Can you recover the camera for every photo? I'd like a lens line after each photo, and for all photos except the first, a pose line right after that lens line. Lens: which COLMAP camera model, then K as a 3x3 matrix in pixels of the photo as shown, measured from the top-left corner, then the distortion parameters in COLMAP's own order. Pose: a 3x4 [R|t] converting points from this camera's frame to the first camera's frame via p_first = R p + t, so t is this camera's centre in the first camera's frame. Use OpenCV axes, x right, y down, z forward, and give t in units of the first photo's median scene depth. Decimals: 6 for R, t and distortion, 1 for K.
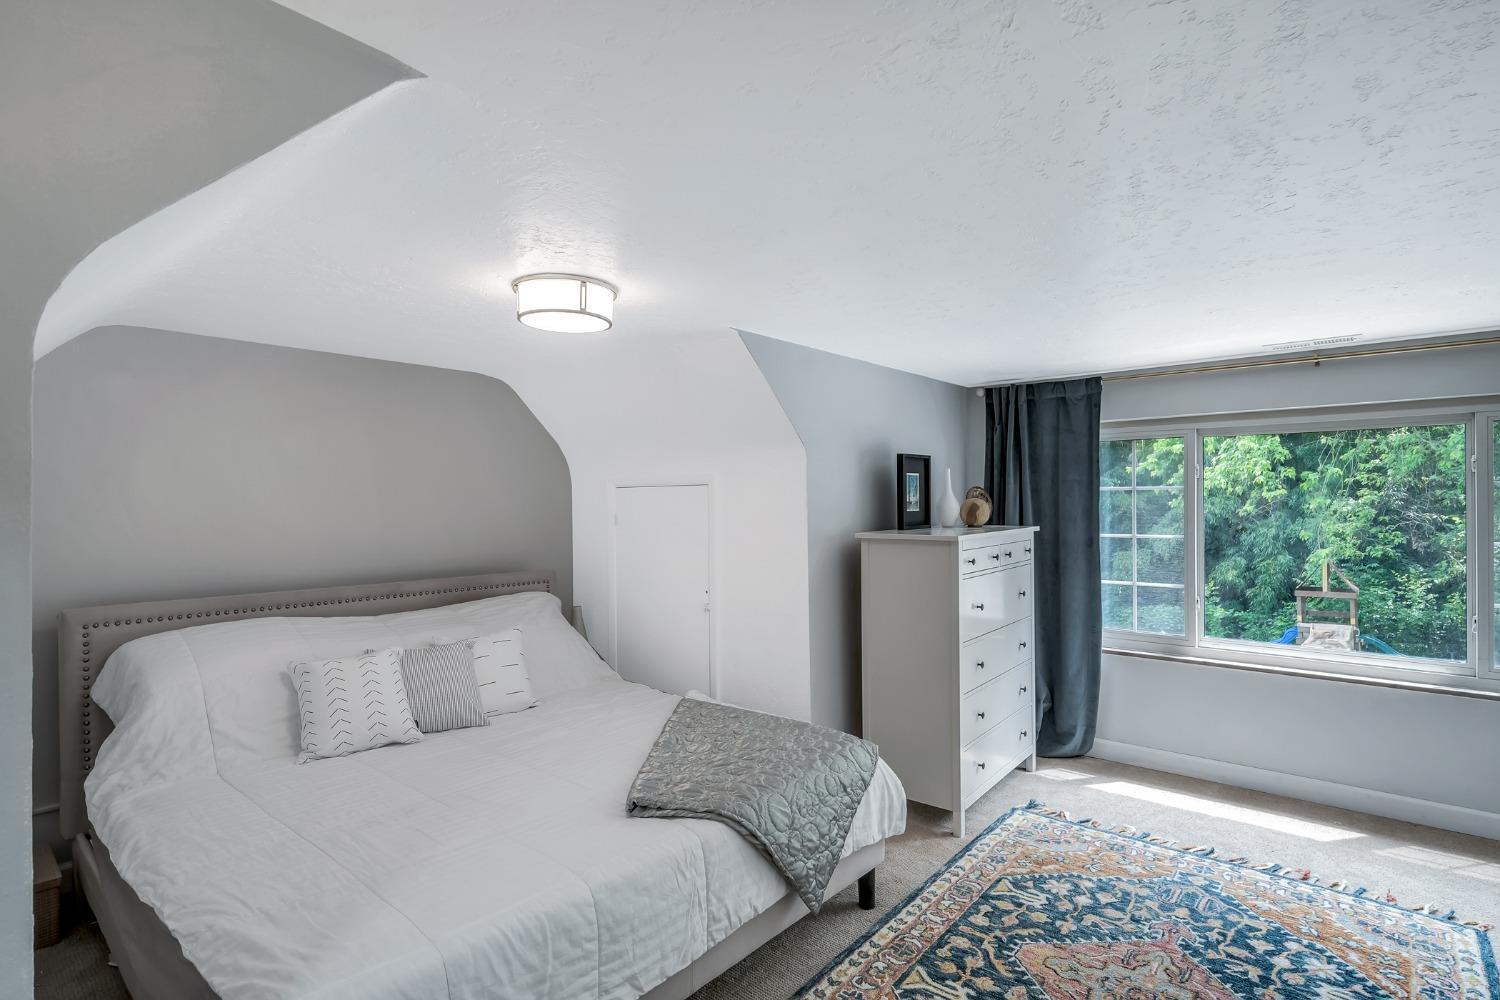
lens RADIAL K [[744.4, 0, 750.0], [0, 744.4, 500.0], [0, 0, 1]] dist [-0.030186, -0.000057]
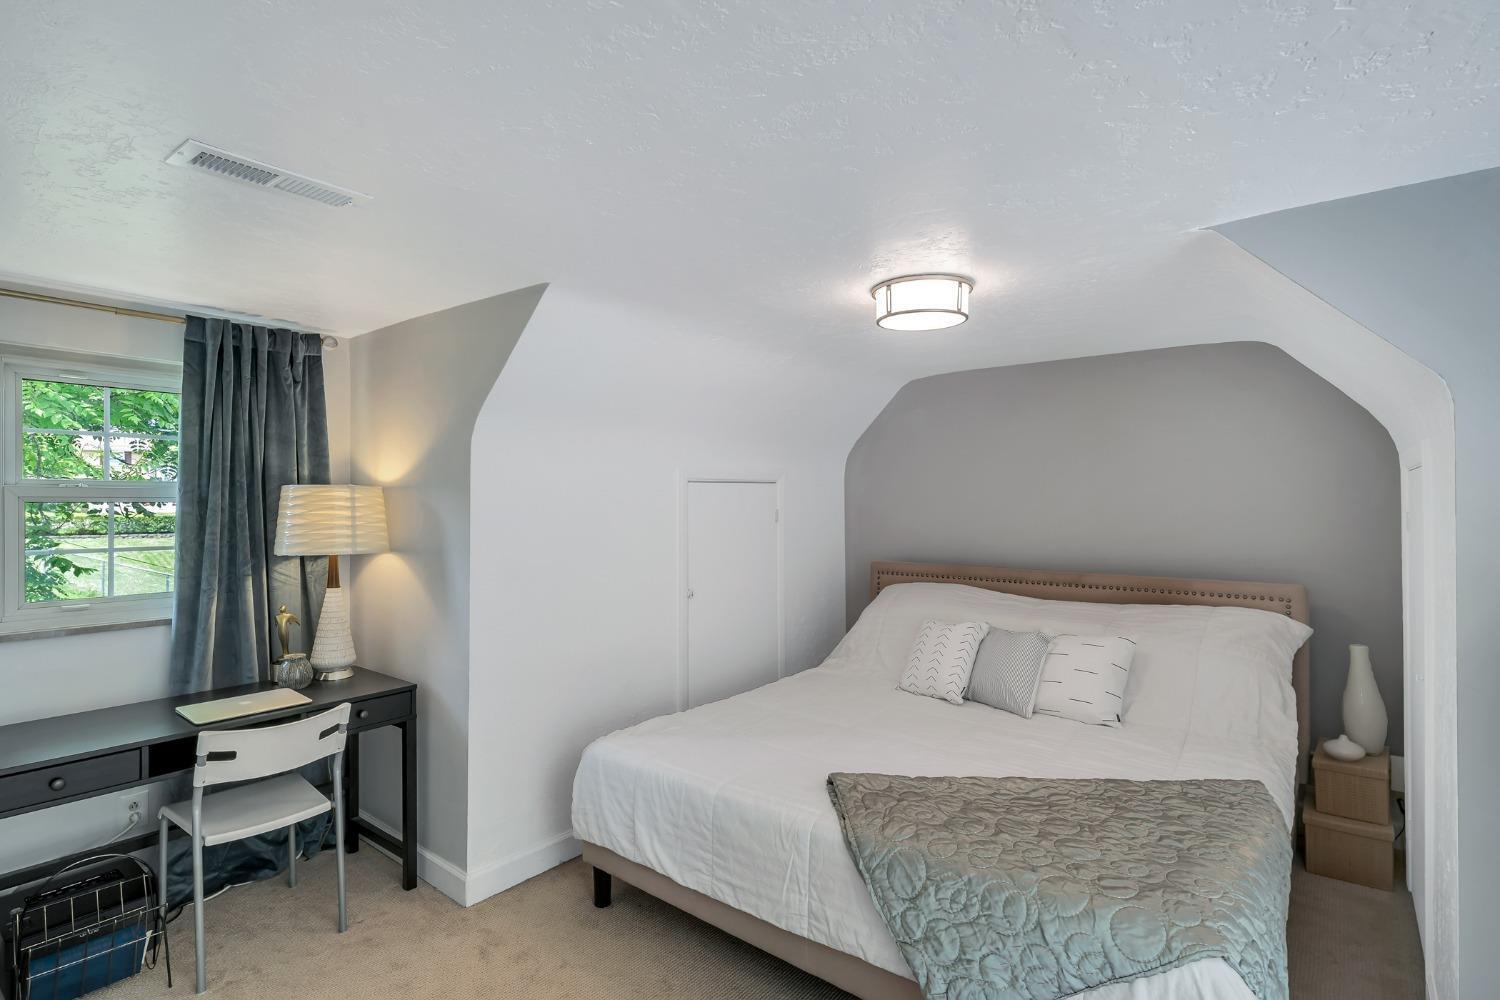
lens RADIAL K [[749.5, 0, 748.2], [0, 749.5, 482.9], [0, 0, 1]] dist [-0.000425, -0.000041]
pose [[0.034214, -0.002500, -0.999411, 1.058874], [0.008188, 0.999964, -0.002221, -0.031488], [0.999381, -0.008107, 0.034233, 0.934363]]
